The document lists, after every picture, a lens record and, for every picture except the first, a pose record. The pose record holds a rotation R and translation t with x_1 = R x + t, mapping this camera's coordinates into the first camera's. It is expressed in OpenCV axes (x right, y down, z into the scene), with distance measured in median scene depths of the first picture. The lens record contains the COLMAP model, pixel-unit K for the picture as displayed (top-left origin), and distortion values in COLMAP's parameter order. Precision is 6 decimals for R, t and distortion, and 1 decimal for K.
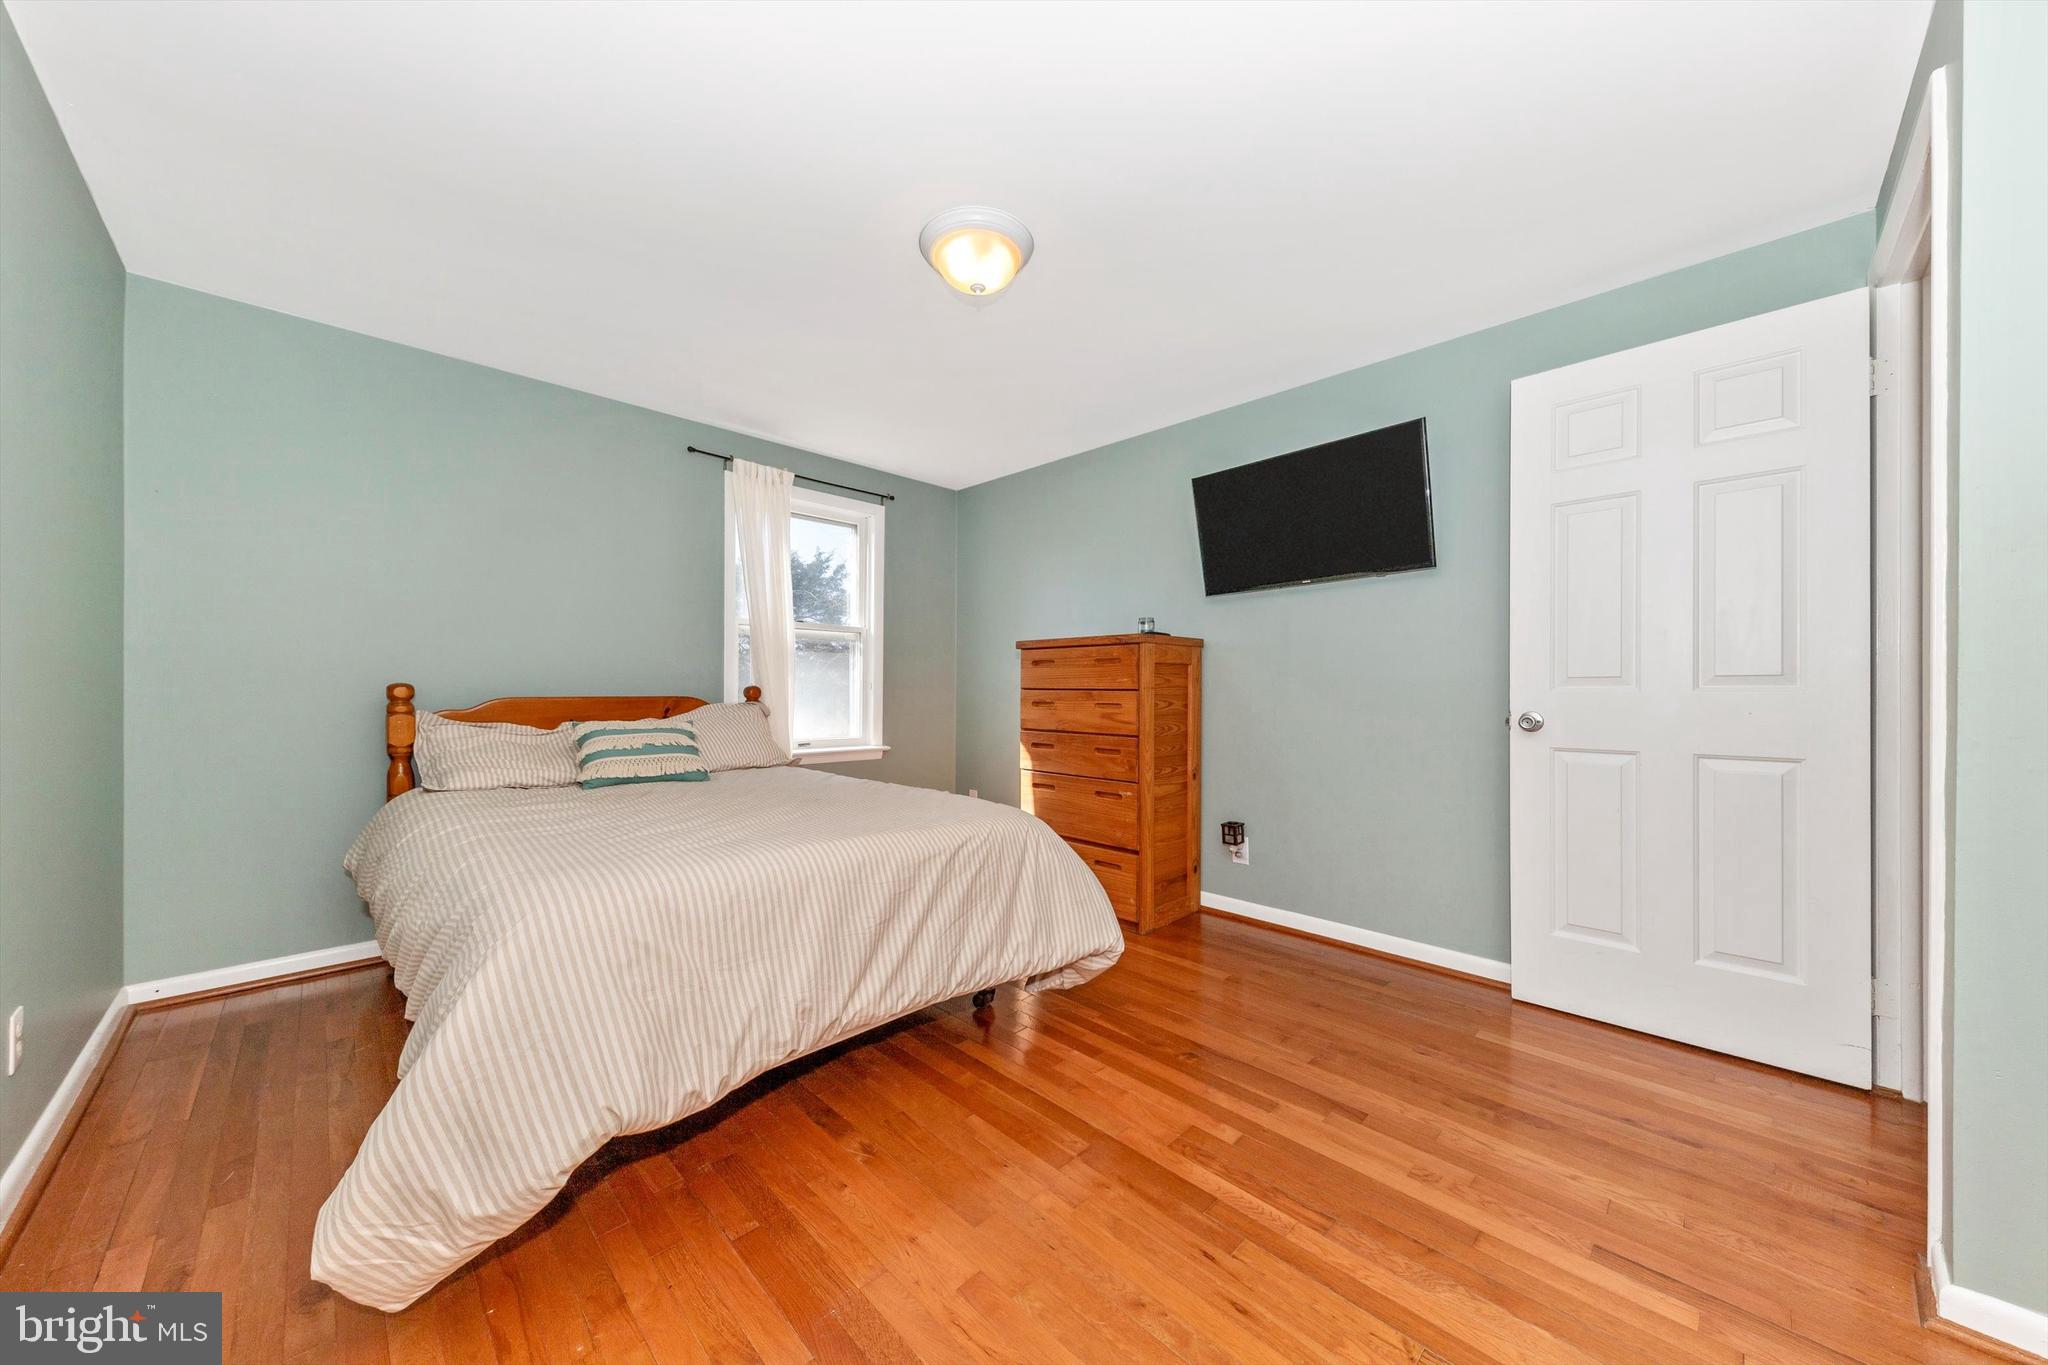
lens RADIAL K [[718.0, 0, 1015.5], [0, 718.0, 691.7], [0, 0, 1]] dist [-0.010061, -0.000230]
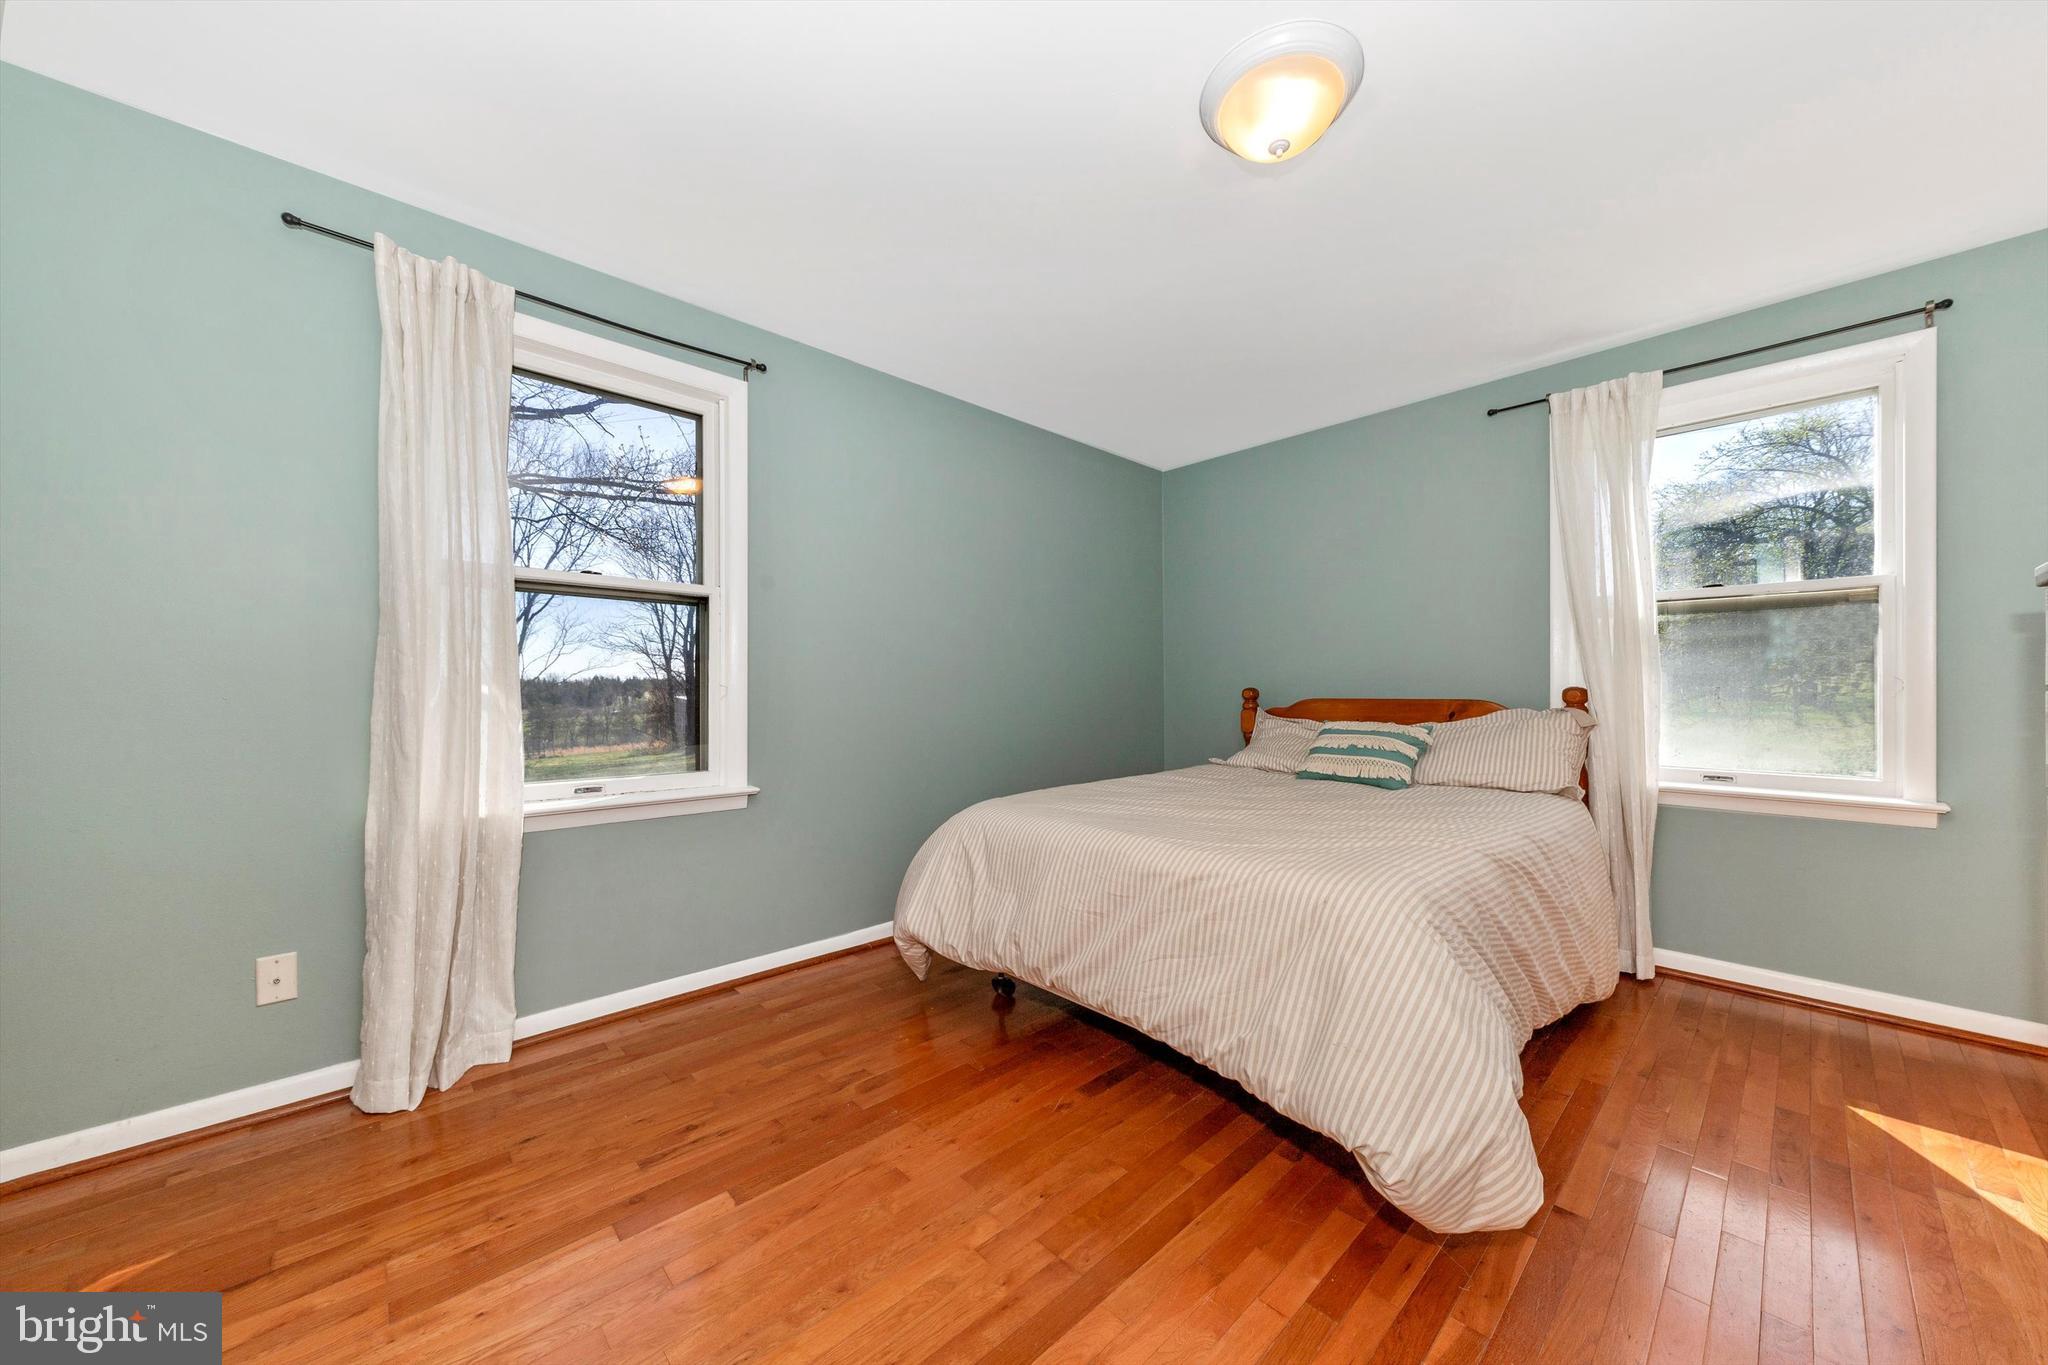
lens RADIAL K [[718.0, 0, 1015.5], [0, 718.0, 691.7], [0, 0, 1]] dist [-0.010061, -0.000230]
pose [[-0.066556, -0.001845, -0.997781, 0.541248], [-0.002283, 0.999996, -0.001697, -0.000100], [0.997780, 0.002165, -0.066560, 0.598331]]
